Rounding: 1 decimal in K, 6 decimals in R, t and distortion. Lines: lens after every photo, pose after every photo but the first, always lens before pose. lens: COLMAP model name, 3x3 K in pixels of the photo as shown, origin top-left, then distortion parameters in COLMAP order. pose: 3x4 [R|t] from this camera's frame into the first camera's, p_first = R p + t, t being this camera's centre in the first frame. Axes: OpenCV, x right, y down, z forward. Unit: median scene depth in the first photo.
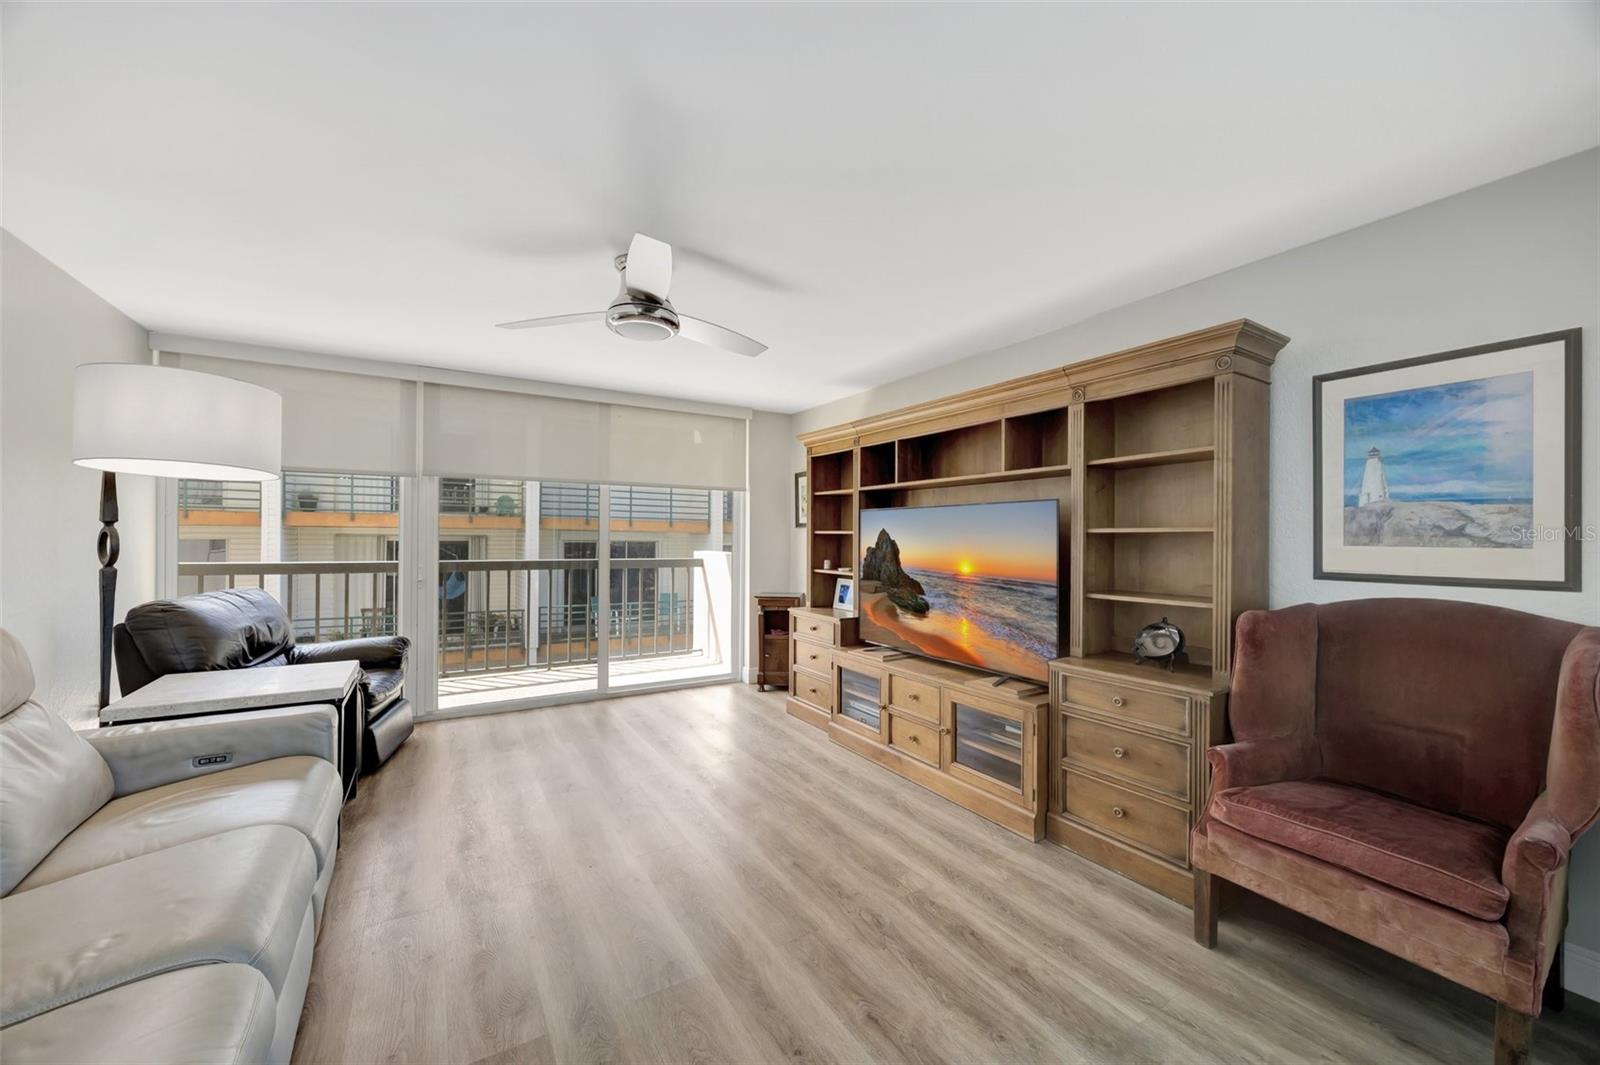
lens RADIAL K [[607.4, 0, 797.1], [0, 607.4, 542.2], [0, 0, 1]] dist [-0.006346, 0.000531]
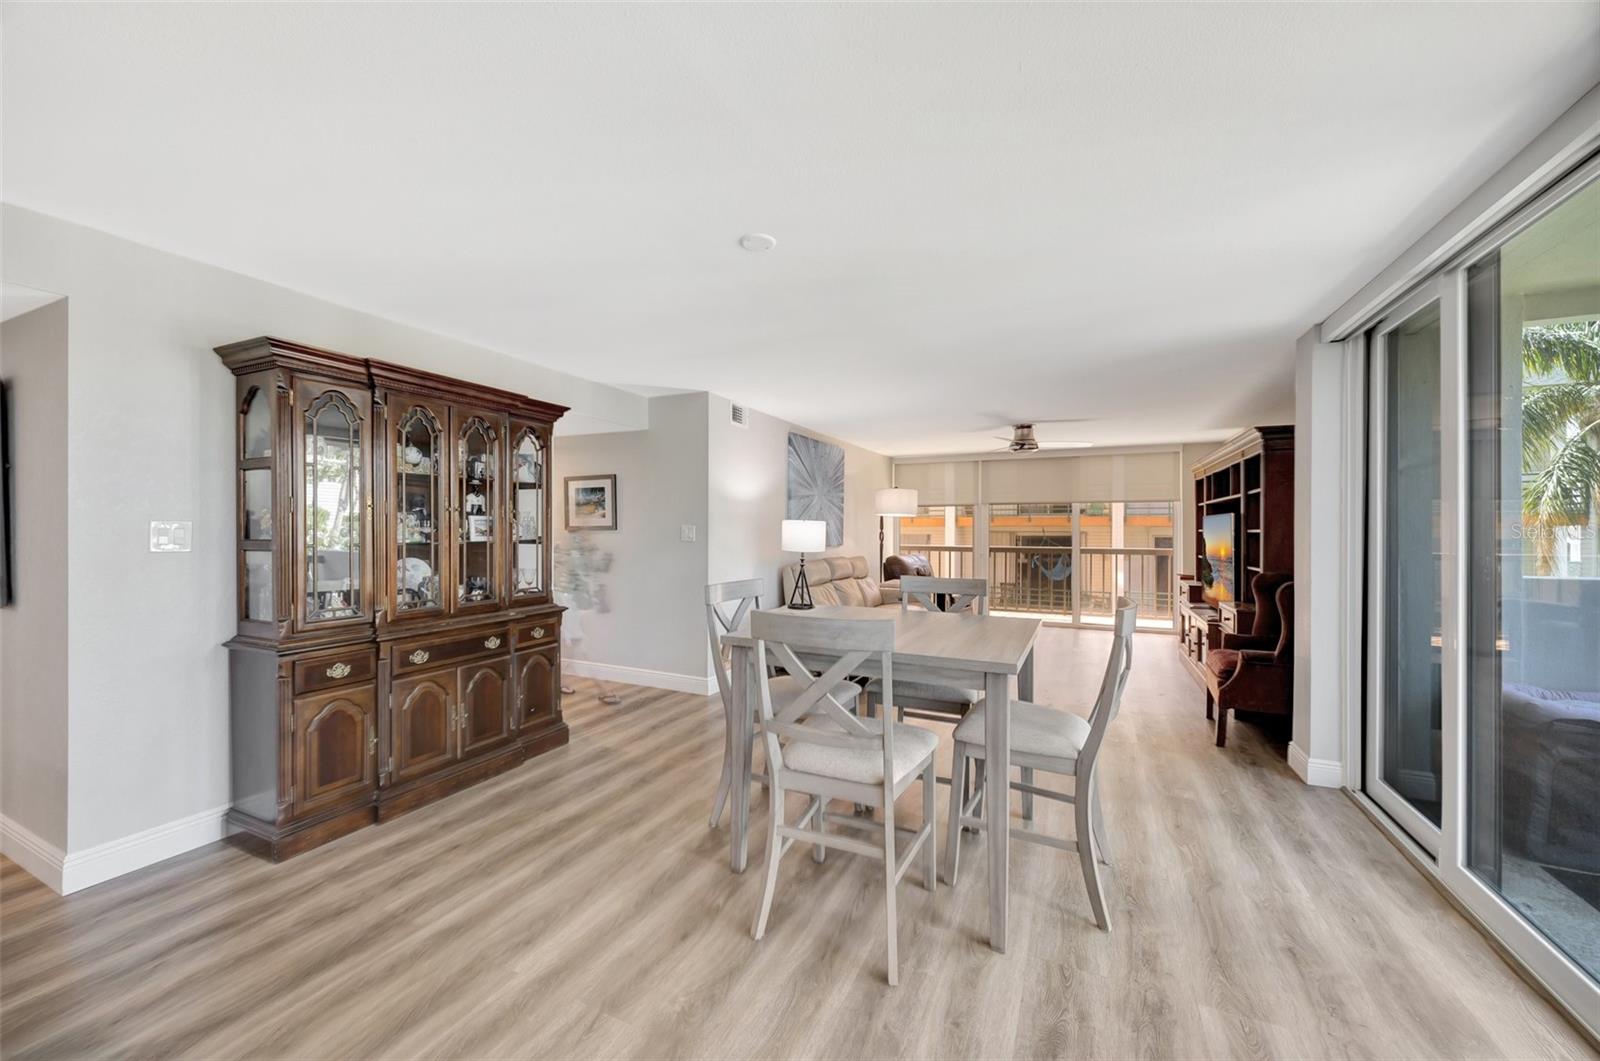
lens RADIAL K [[607.4, 0, 792.8], [0, 607.4, 537.6], [0, 0, 1]] dist [-0.006346, 0.000531]
pose [[0.542802, 0.005270, -0.839844, 0.848113], [-0.004692, 0.999984, 0.003242, 0.000861], [0.839848, 0.002180, 0.542817, -0.742133]]
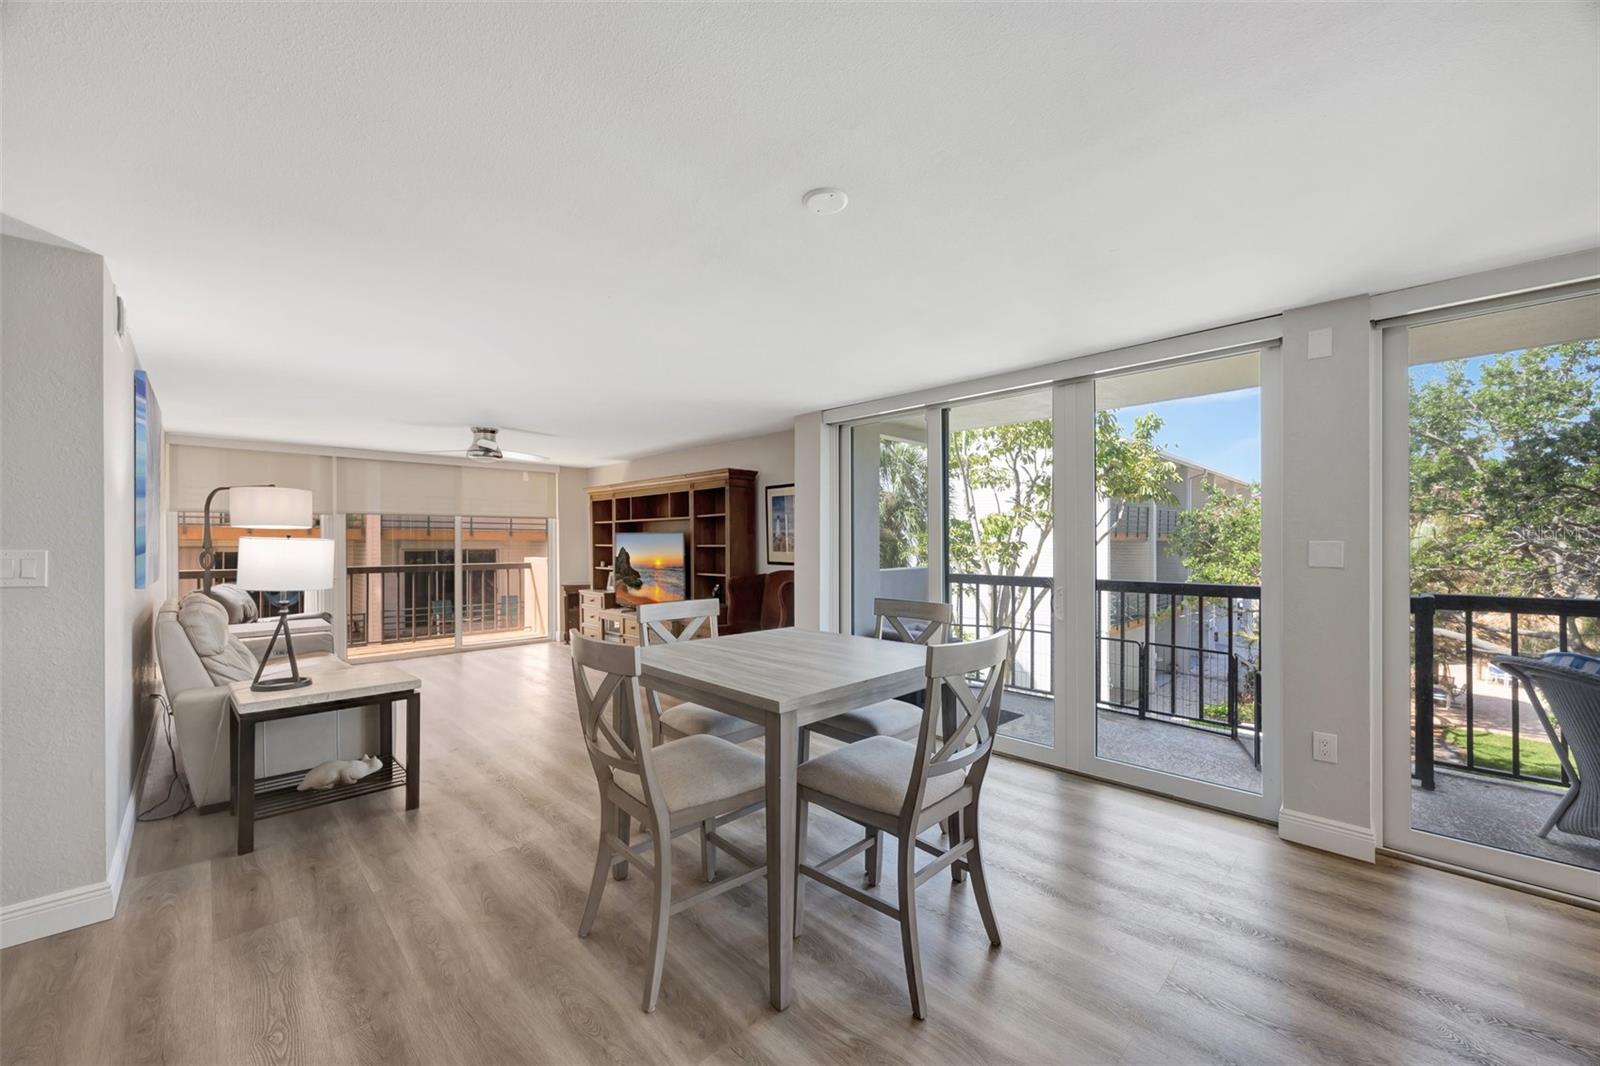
lens RADIAL K [[607.4, 0, 801.0], [0, 607.4, 542.1], [0, 0, 1]] dist [-0.006346, 0.000531]
pose [[0.972320, -0.011015, 0.233393, 0.222948], [0.012424, 0.999912, -0.004567, -0.011692], [-0.233322, 0.007341, 0.972372, -0.915046]]
